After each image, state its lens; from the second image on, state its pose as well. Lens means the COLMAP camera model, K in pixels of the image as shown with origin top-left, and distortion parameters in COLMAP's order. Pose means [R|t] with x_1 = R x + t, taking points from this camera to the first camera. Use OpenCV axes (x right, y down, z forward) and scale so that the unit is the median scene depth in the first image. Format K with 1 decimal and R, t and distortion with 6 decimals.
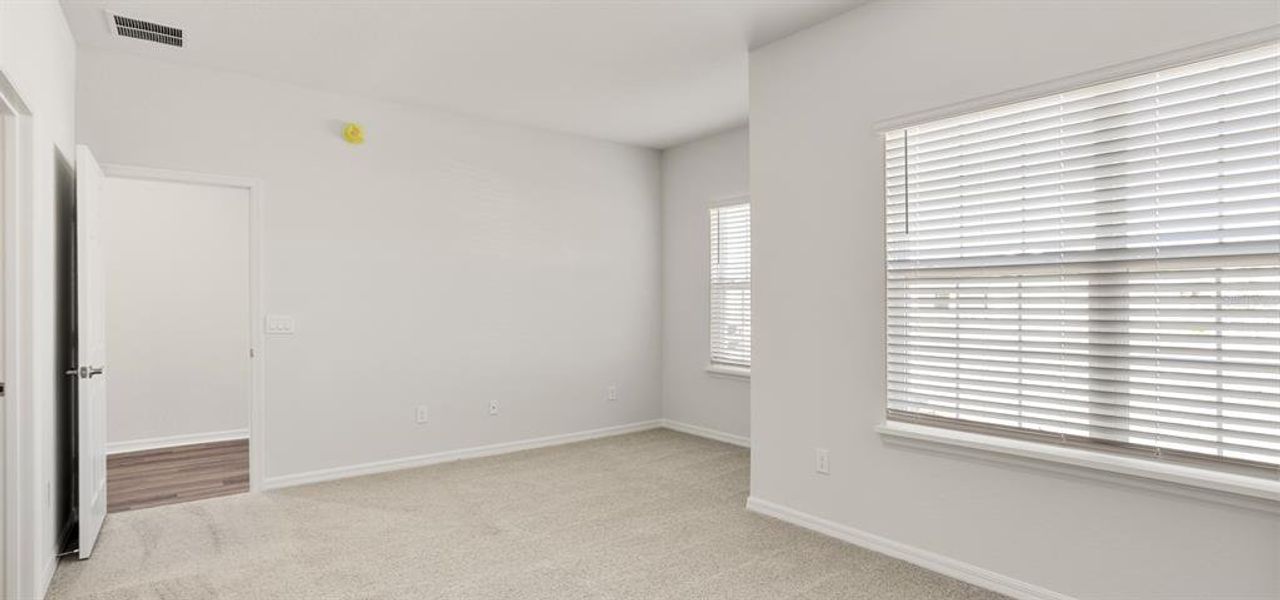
lens RADIAL K [[632.8, 0, 639.4], [0, 632.8, 298.7], [0, 0, 1]] dist [-0.063859, 0.043618]
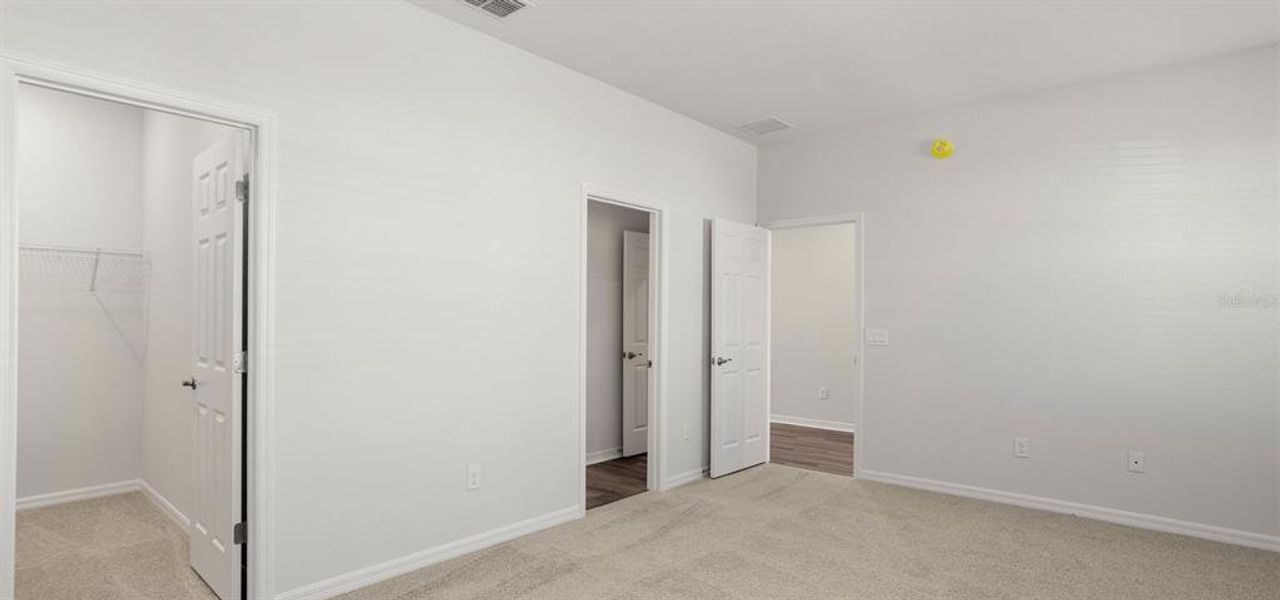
lens RADIAL K [[633.4, 0, 636.8], [0, 633.4, 319.3], [0, 0, 1]] dist [-0.018767, 0.000621]
pose [[0.187737, 0.004663, -0.982208, 0.480973], [-0.001717, 0.999989, 0.004420, 0.004350], [0.982218, 0.000856, 0.187743, 0.367019]]
